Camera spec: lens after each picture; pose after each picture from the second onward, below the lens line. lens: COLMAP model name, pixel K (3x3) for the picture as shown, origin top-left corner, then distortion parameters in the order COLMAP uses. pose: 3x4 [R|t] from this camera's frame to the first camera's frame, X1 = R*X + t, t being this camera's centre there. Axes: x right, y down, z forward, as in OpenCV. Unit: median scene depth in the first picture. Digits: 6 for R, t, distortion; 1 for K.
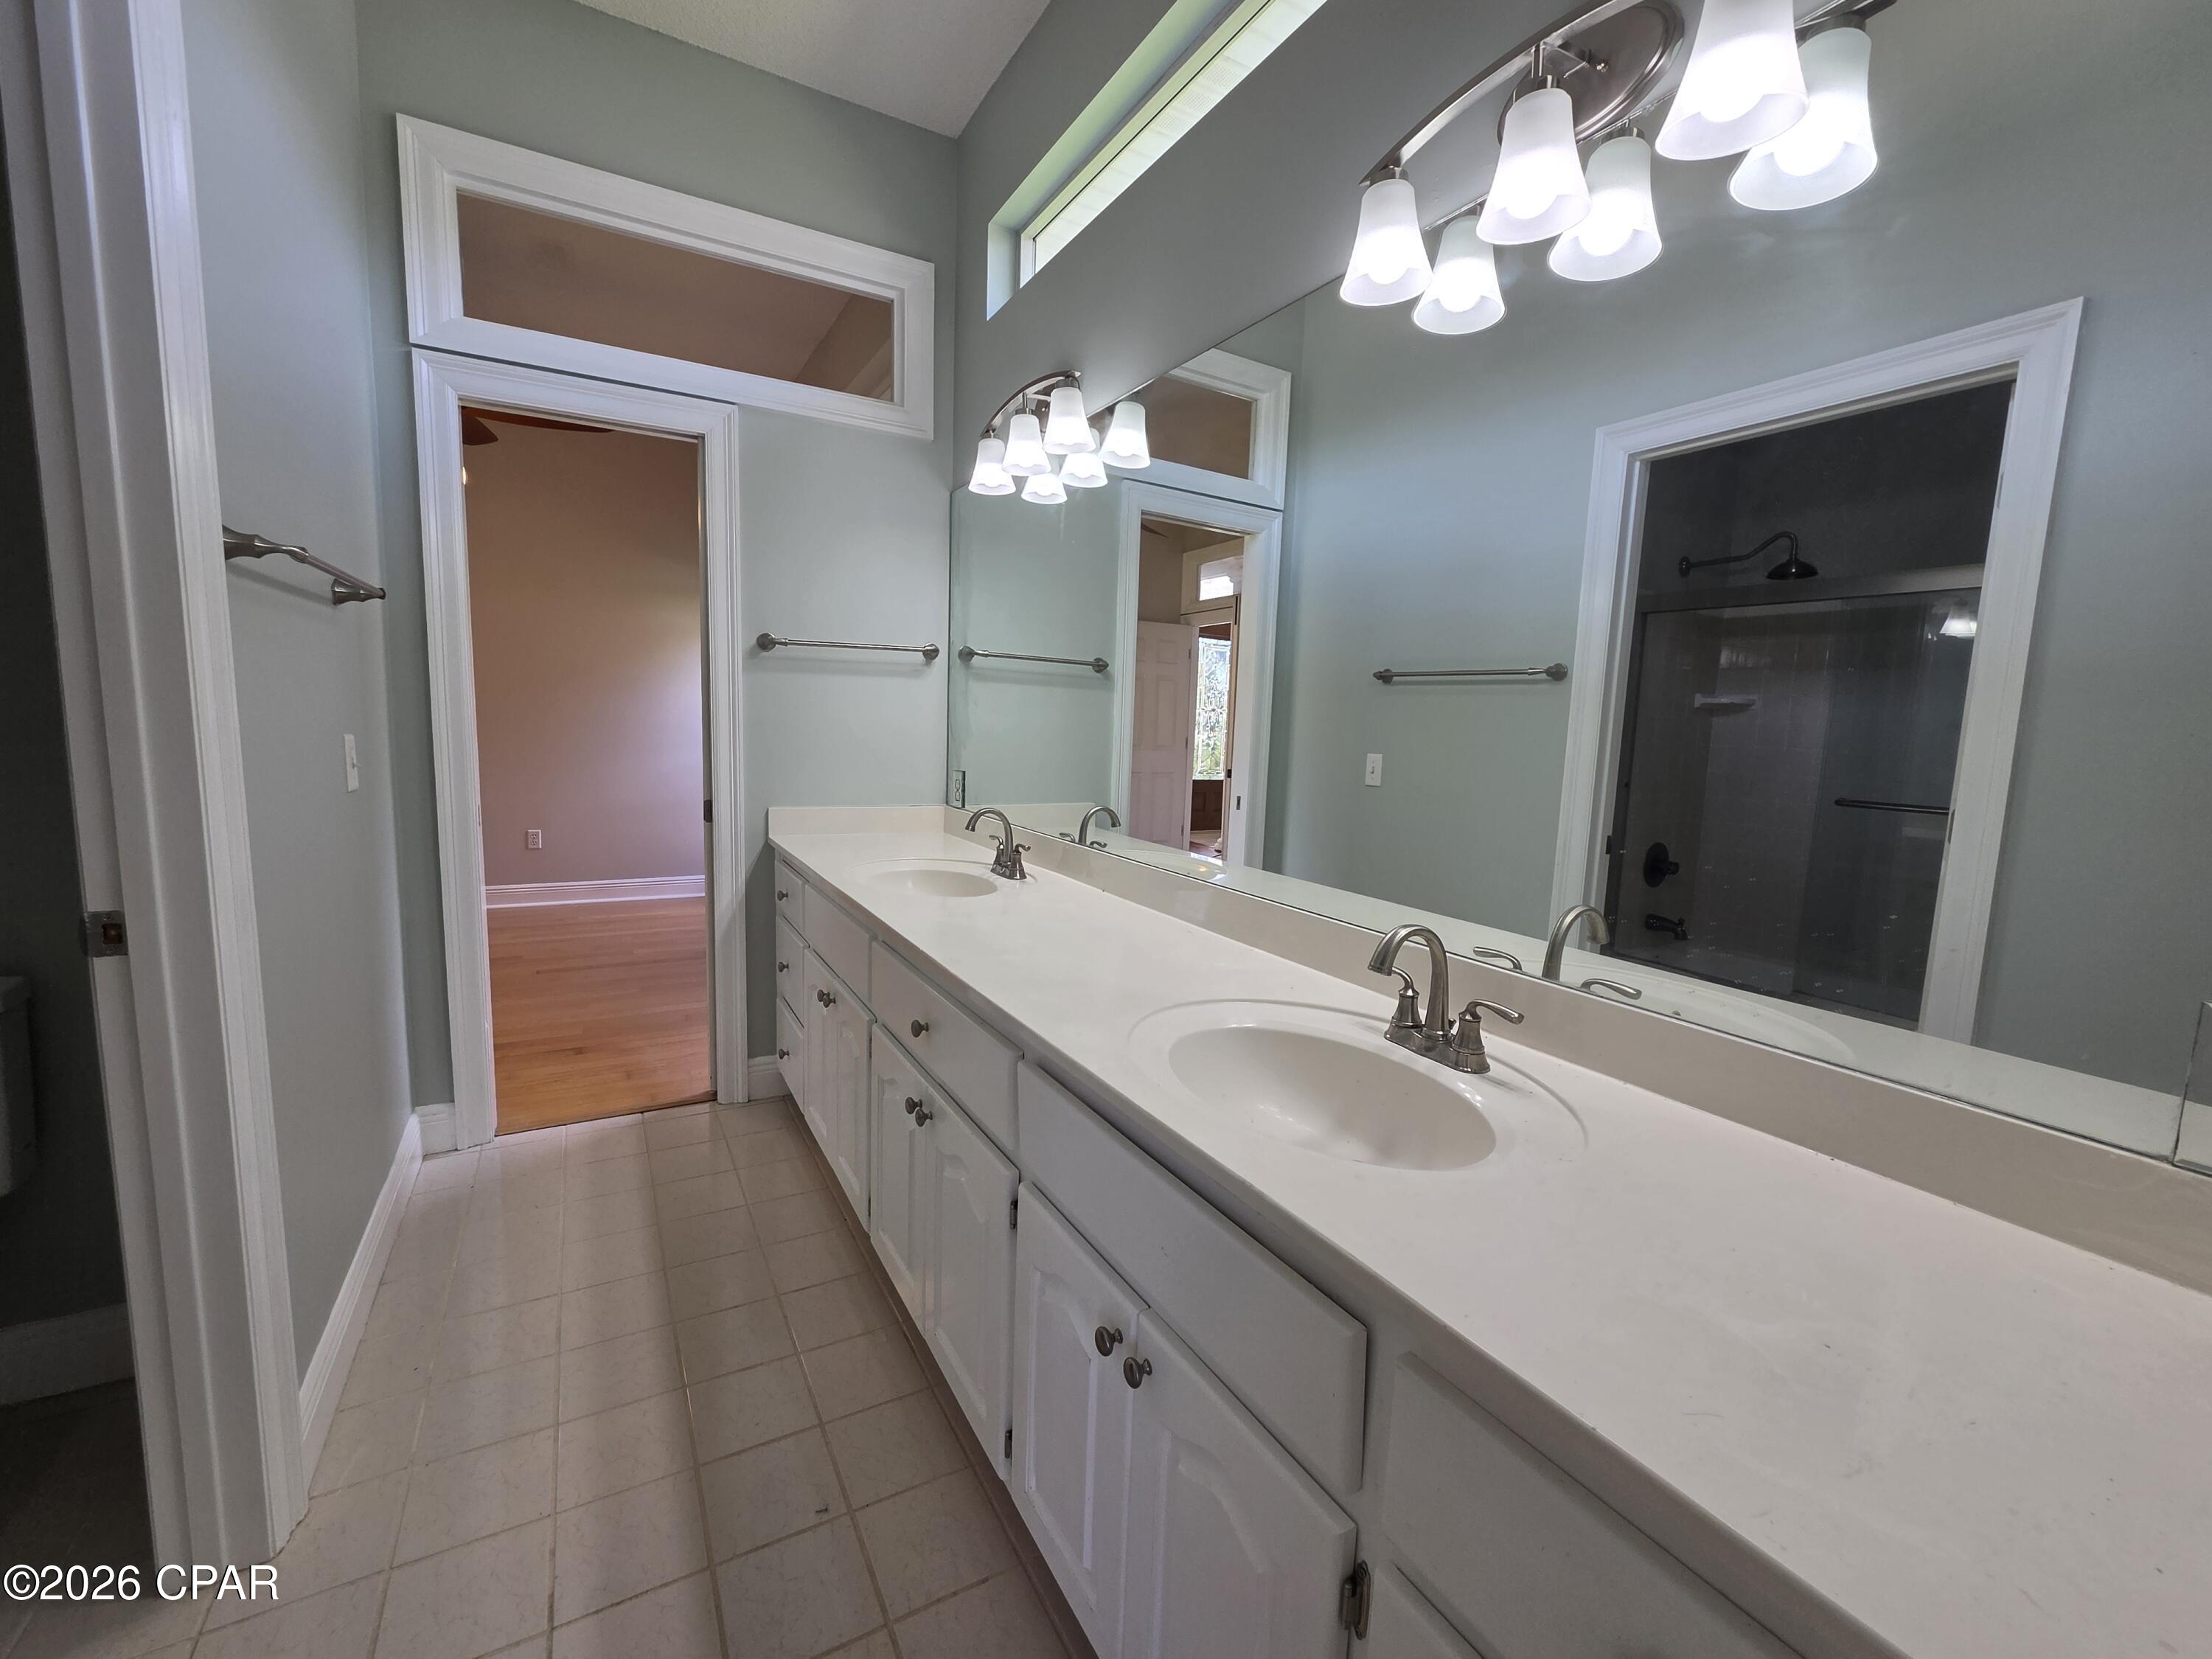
lens RADIAL K [[906.0, 0, 1106.0], [0, 906.0, 829.5], [0, 0, 1]] dist [-0.004544, 0.004930]
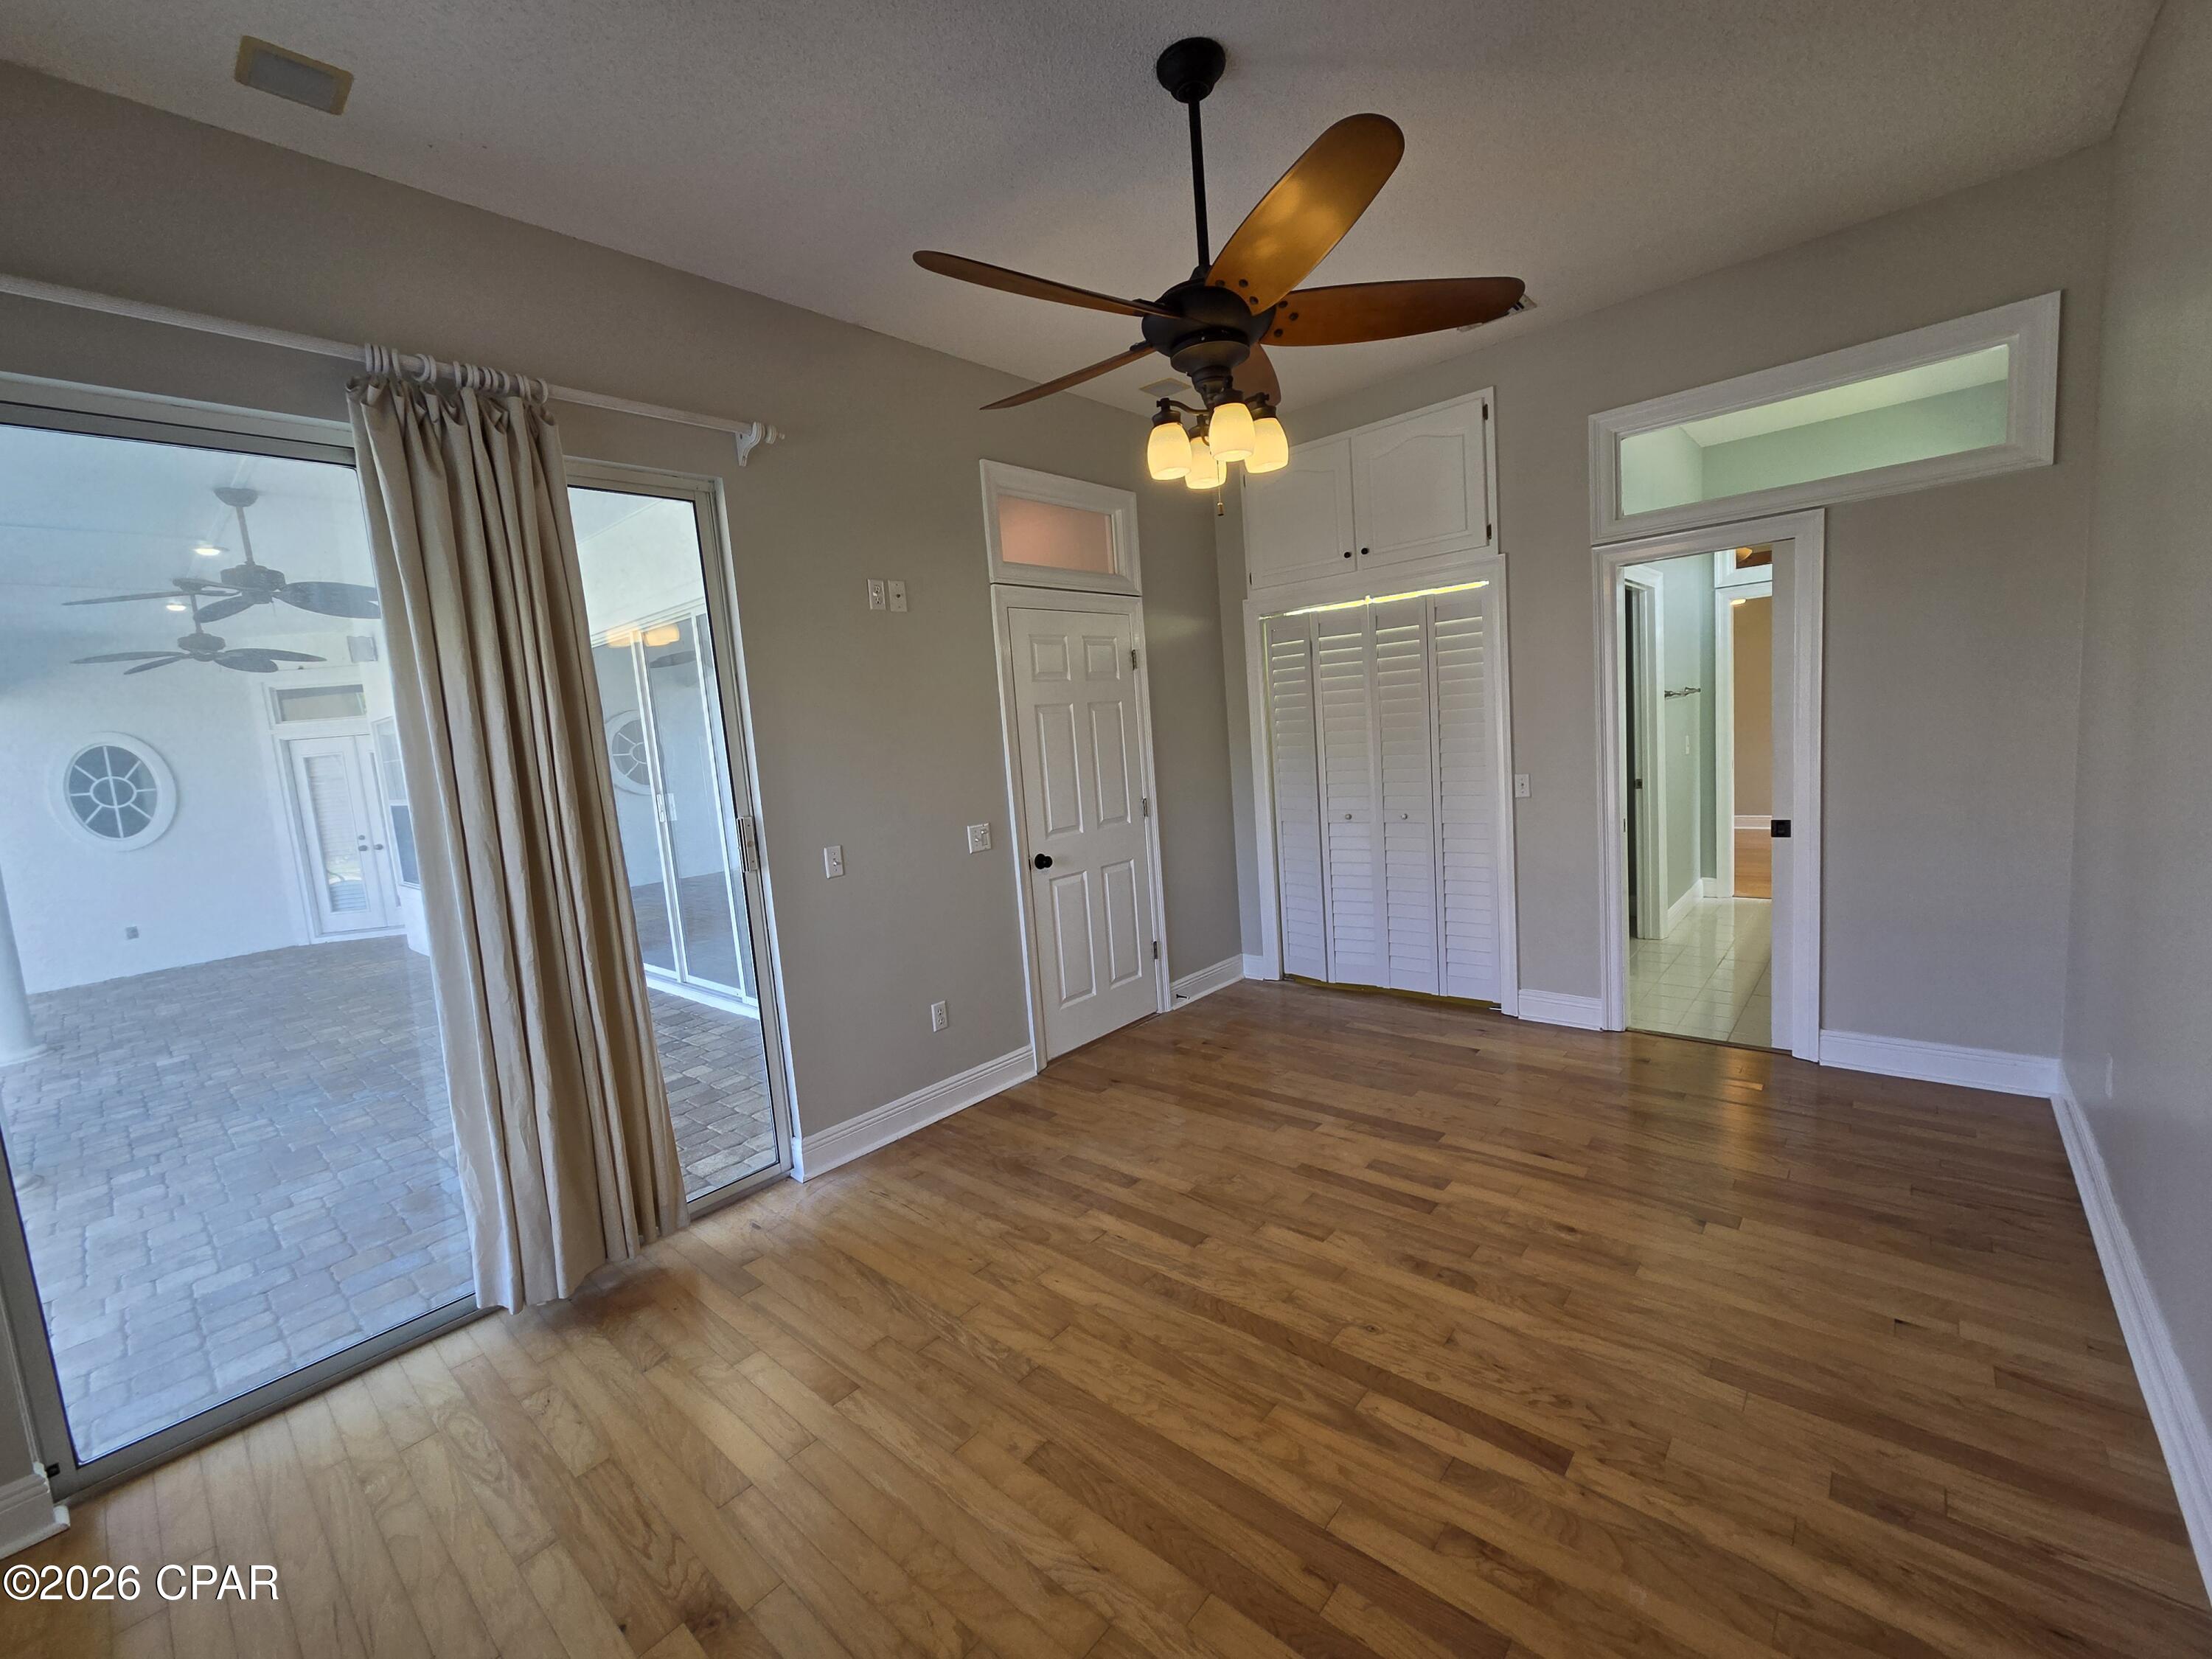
lens RADIAL K [[906.0, 0, 1106.0], [0, 906.0, 829.5], [0, 0, 1]] dist [-0.004544, 0.004930]
pose [[0.313326, 0.048636, -0.948399, 1.096862], [-0.022781, 0.998785, 0.043694, 0.093997], [0.949372, 0.007915, 0.314054, -1.364187]]
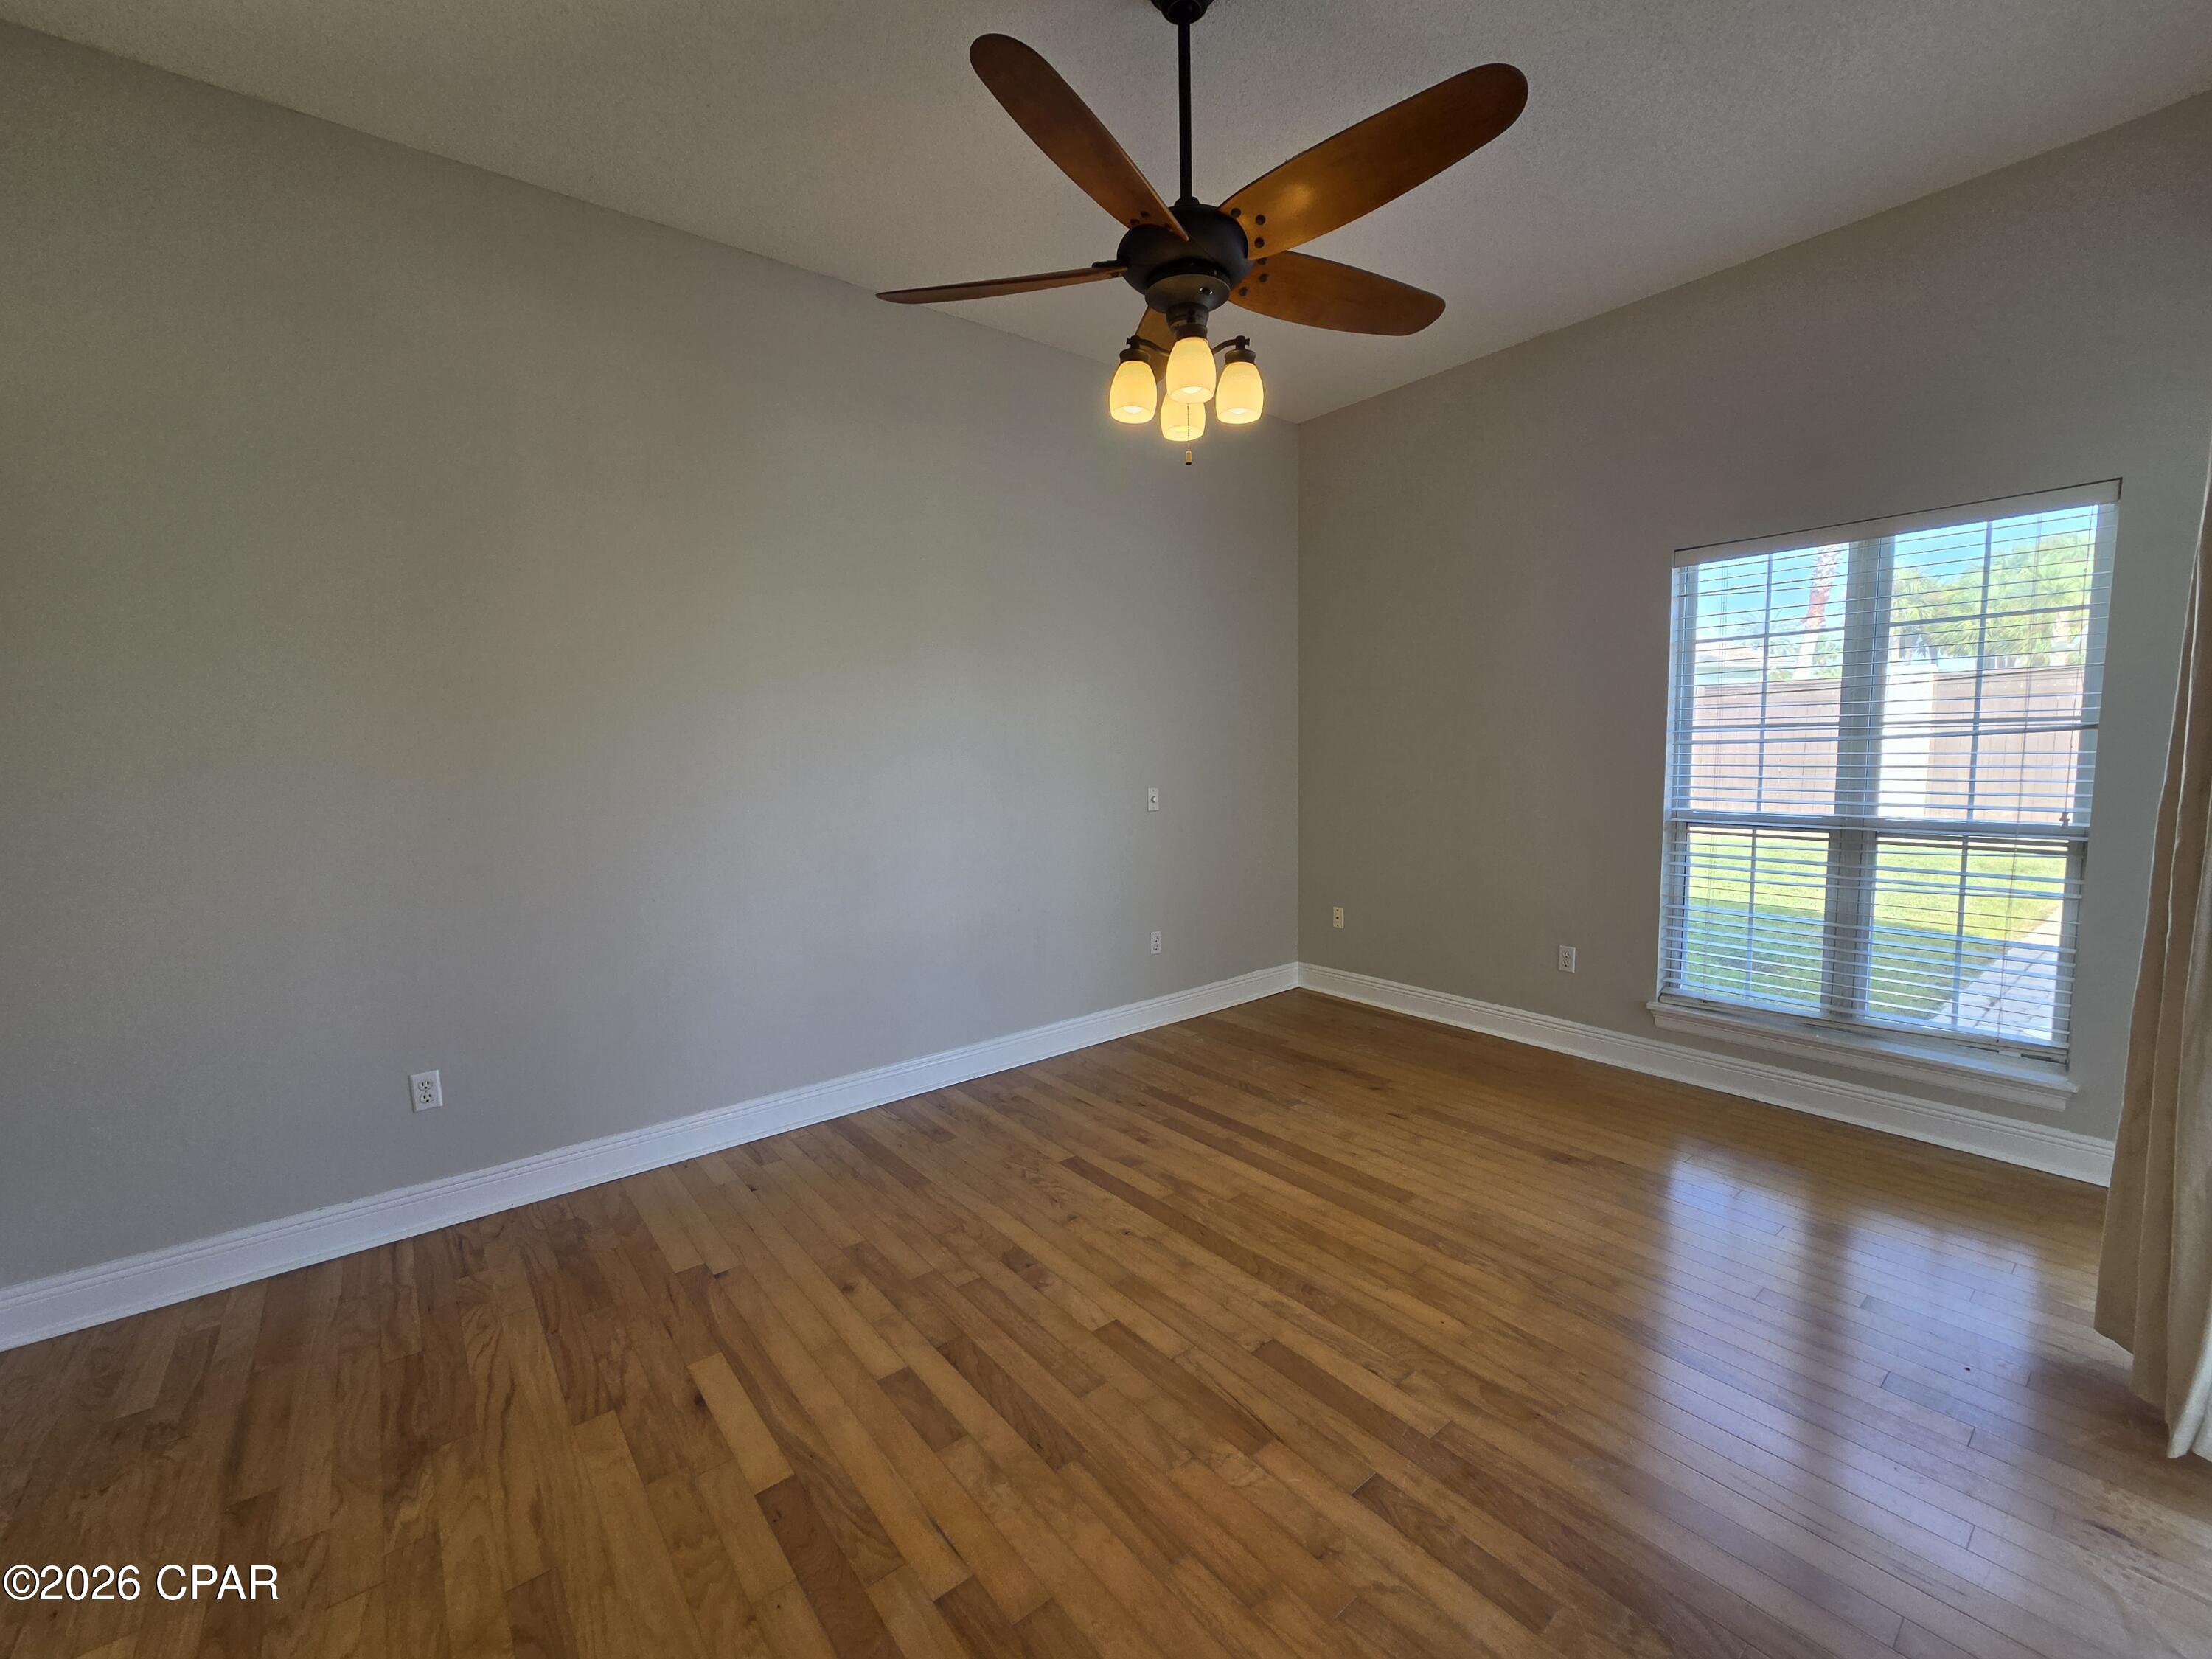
lens RADIAL K [[908.6, 0, 1112.9], [0, 908.6, 826.2], [0, 0, 1]] dist [-0.003716, -0.000548]
pose [[-0.159572, -0.116969, 0.980232, -0.521837], [0.130466, 0.981747, 0.138388, 0.028496], [-0.978527, 0.149970, -0.141399, -0.764688]]
